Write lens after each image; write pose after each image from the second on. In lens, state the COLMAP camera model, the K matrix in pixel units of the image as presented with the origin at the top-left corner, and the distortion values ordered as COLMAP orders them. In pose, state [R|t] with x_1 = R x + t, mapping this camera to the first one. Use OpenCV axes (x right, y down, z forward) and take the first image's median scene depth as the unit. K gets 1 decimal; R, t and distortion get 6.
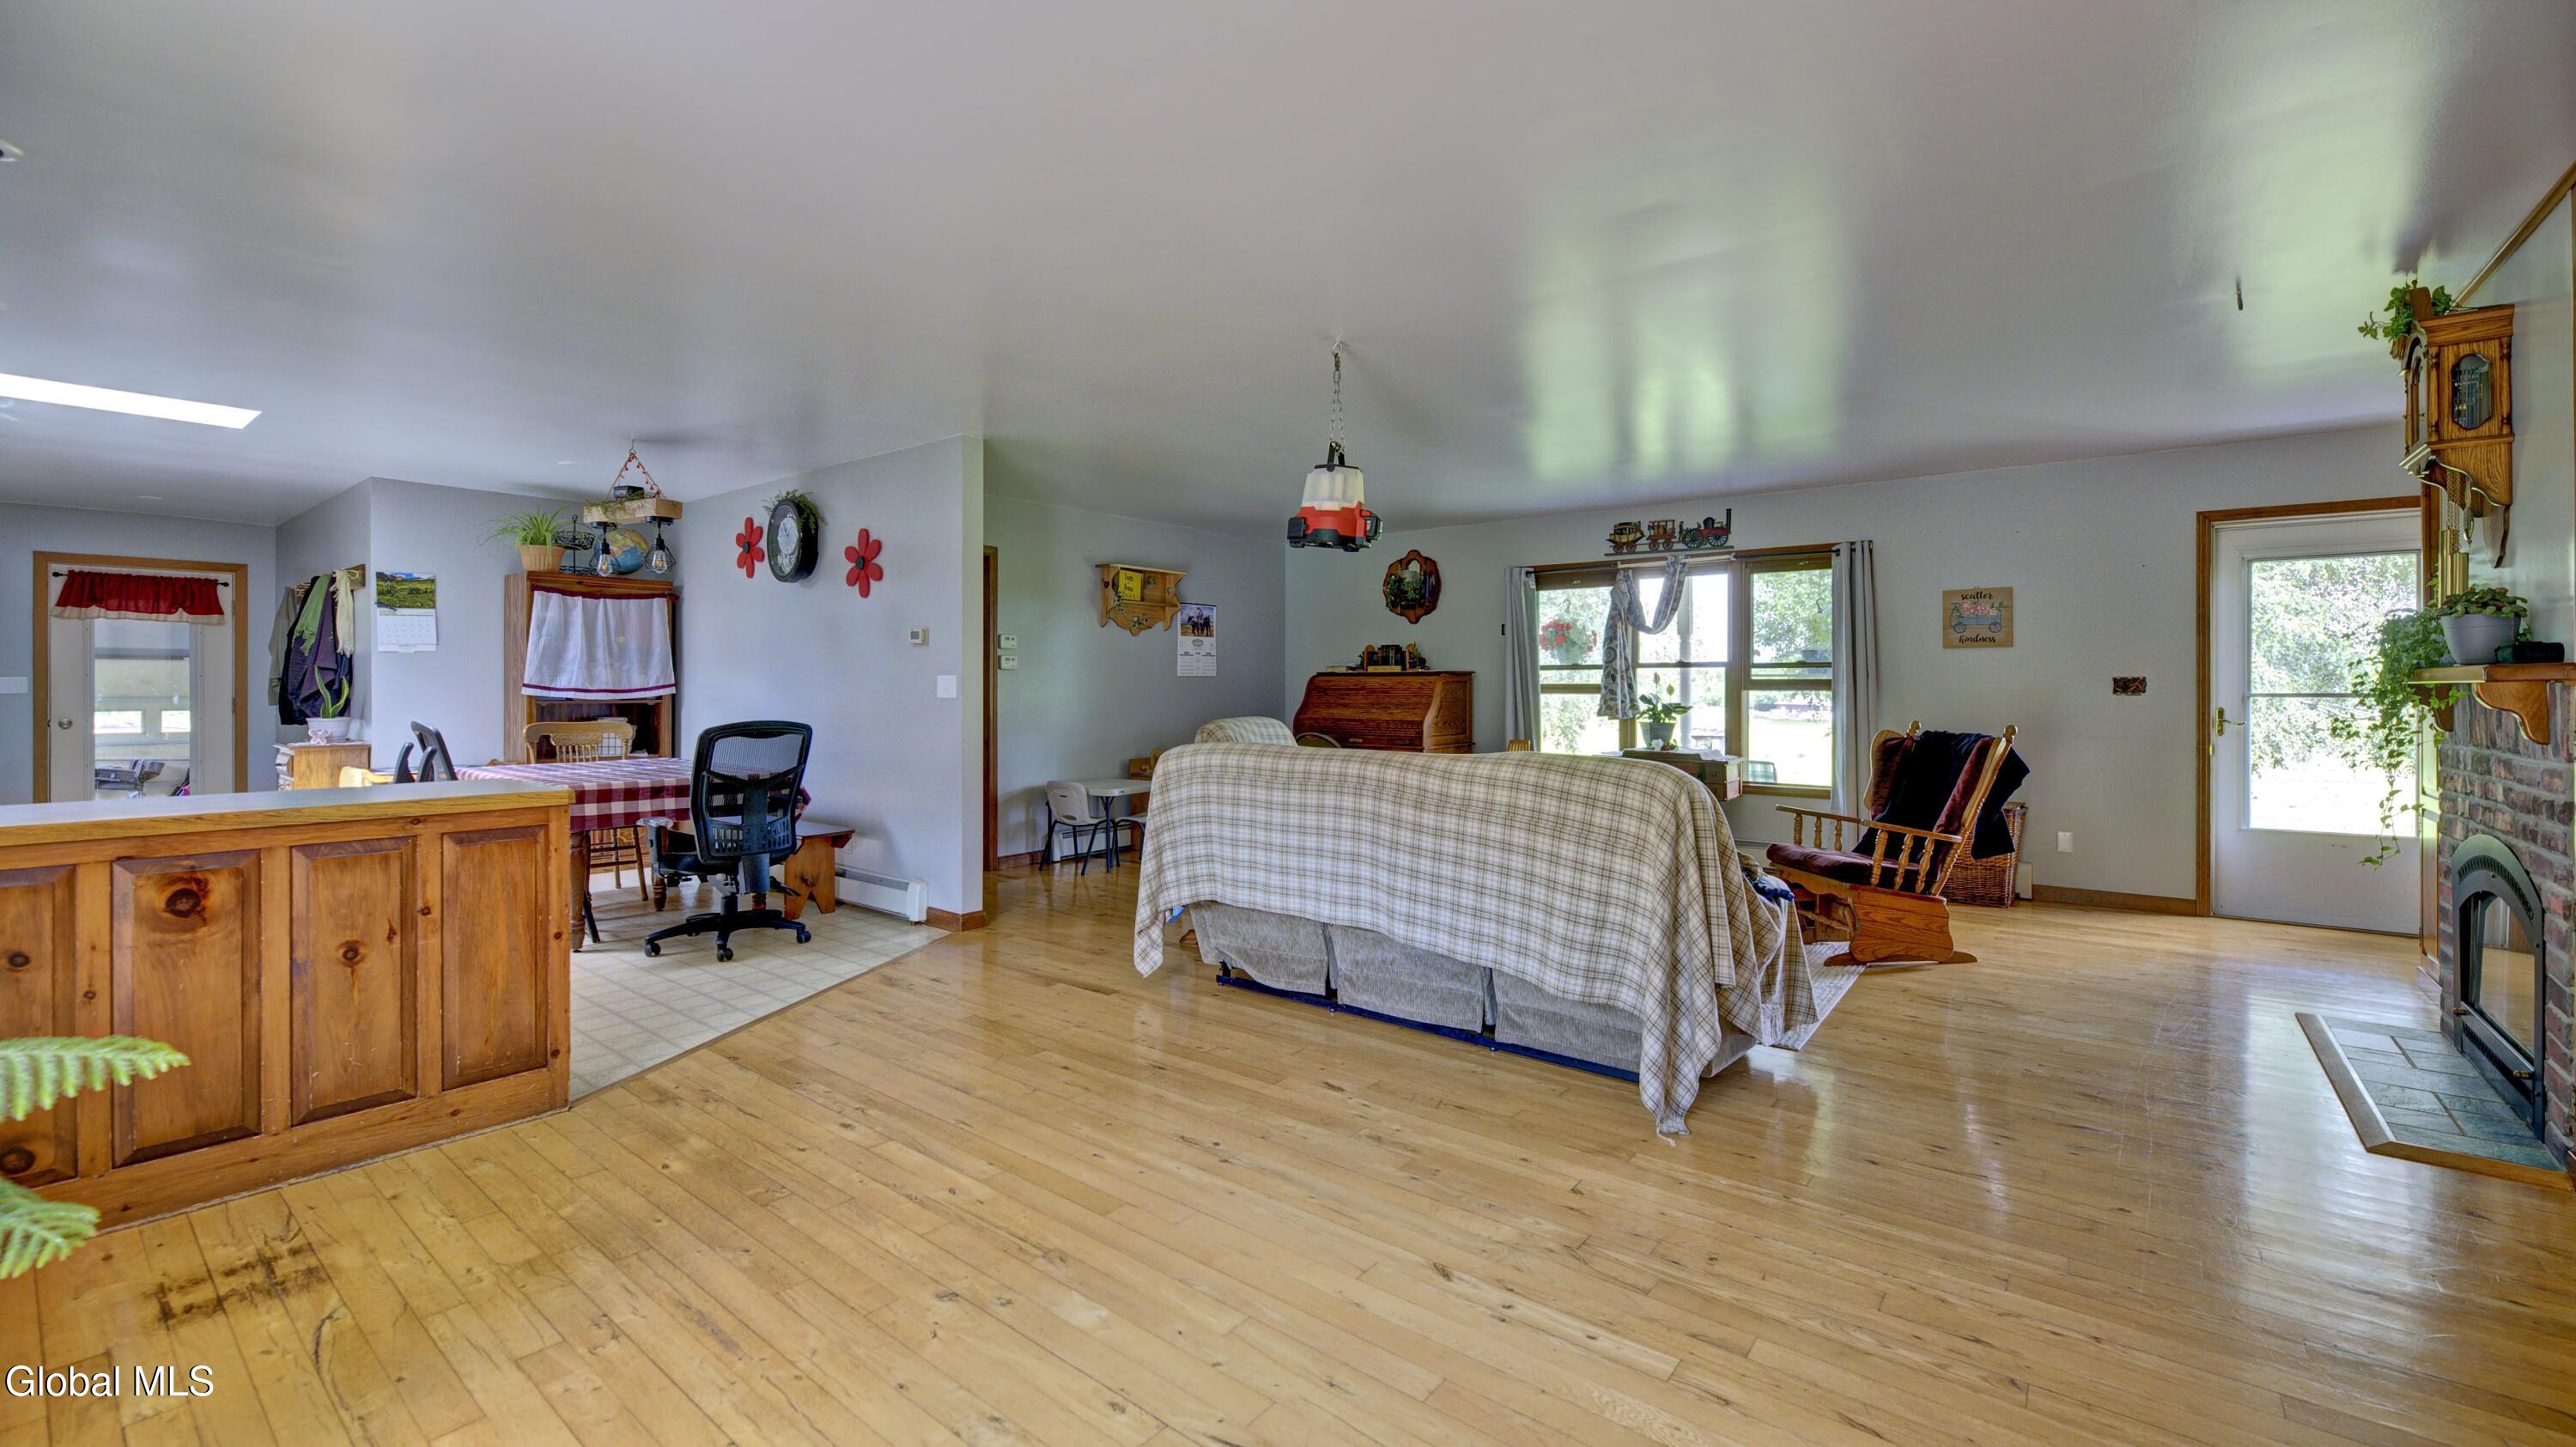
lens RADIAL K [[1049.6, 0, 1292.5], [0, 1049.6, 680.8], [0, 0, 1]] dist [0.000827, -0.003306]
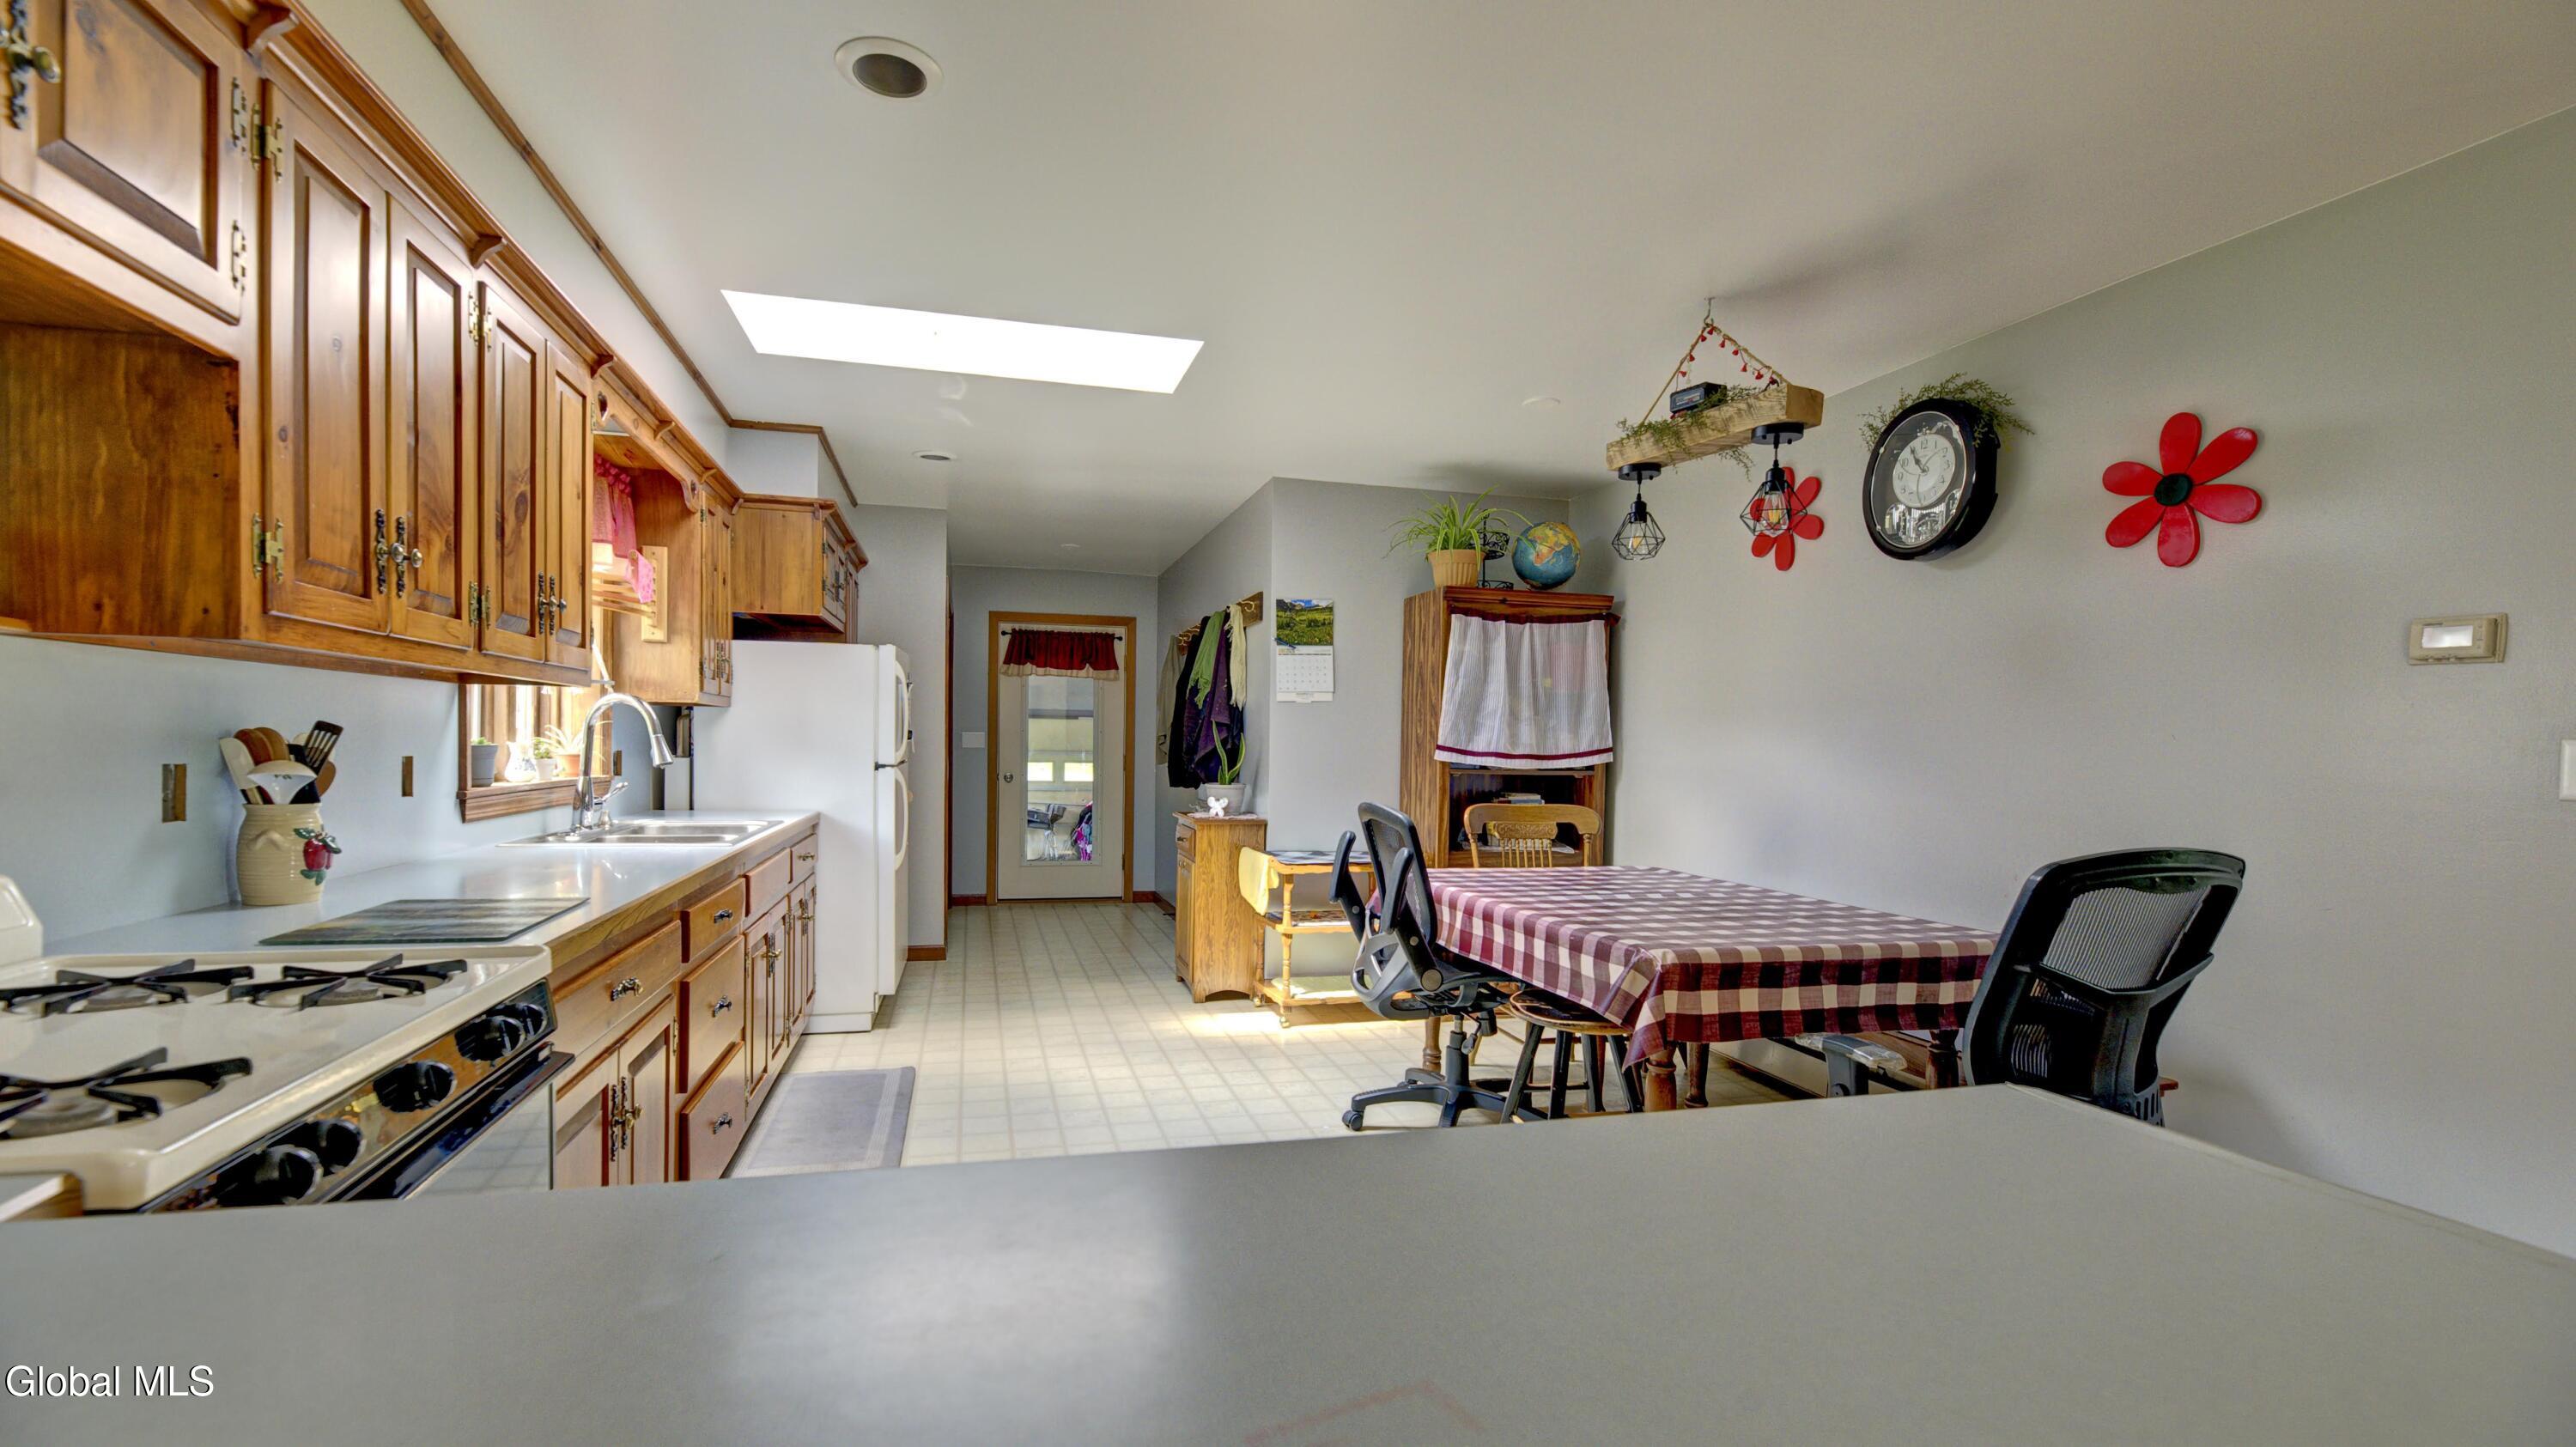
lens RADIAL K [[1078.0, 0, 1218.4], [0, 1078.0, 790.7], [0, 0, 1]] dist [0.000223, -0.000099]
pose [[0.780610, 0.040236, -0.623722, -0.381361], [-0.013039, 0.998757, 0.048111, 0.000300], [0.624882, -0.029423, 0.780165, 0.325051]]
